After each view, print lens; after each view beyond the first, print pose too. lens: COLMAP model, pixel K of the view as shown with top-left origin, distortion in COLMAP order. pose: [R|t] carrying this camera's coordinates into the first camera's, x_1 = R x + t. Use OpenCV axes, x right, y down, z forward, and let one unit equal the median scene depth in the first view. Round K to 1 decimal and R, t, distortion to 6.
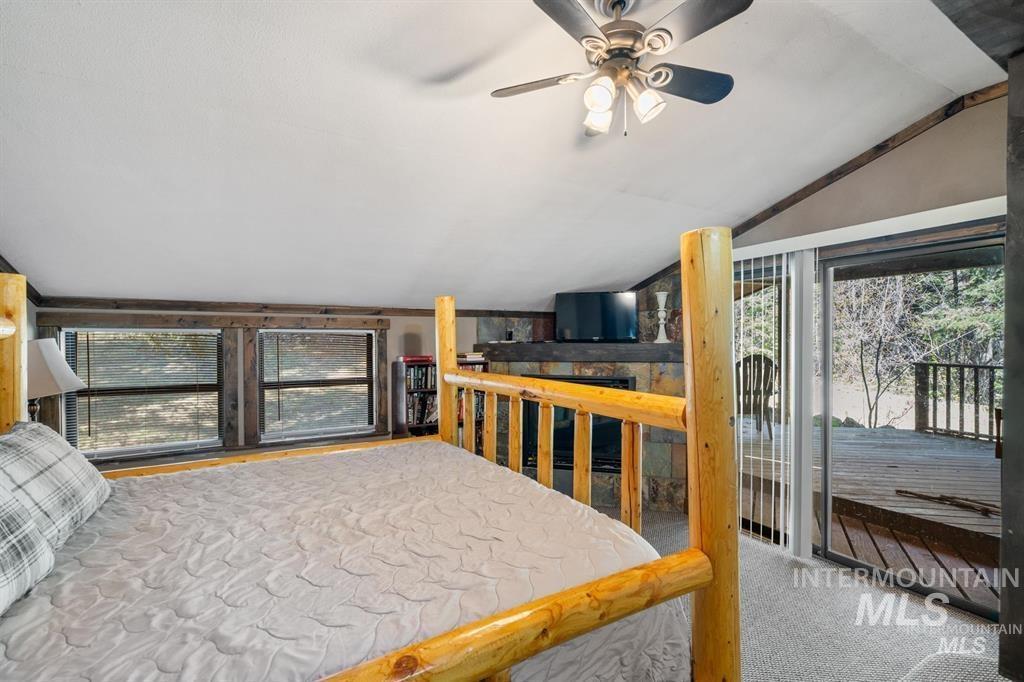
lens RADIAL K [[461.8, 0, 512.0], [0, 461.8, 341.0], [0, 0, 1]] dist [-0.000450, 0.000011]
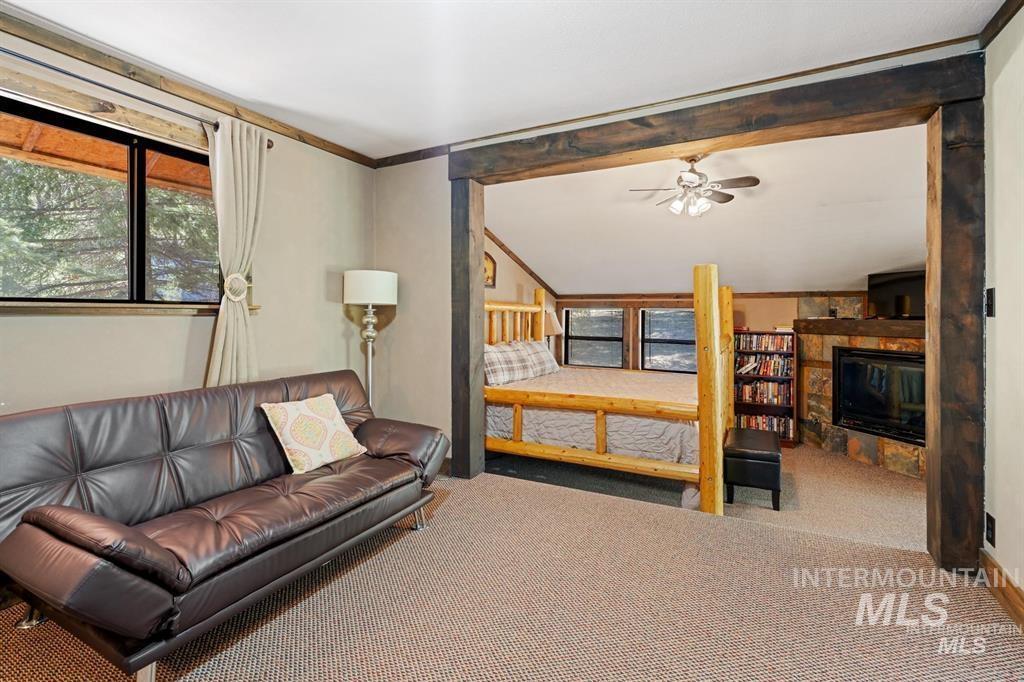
lens RADIAL K [[467.1, 0, 510.8], [0, 467.1, 311.8], [0, 0, 1]] dist [-0.000298, -0.000006]
pose [[0.530521, 0.003037, -0.847666, 0.609602], [-0.014839, 0.999874, -0.005705, 0.005358], [0.847542, 0.015605, 0.530499, -0.327482]]
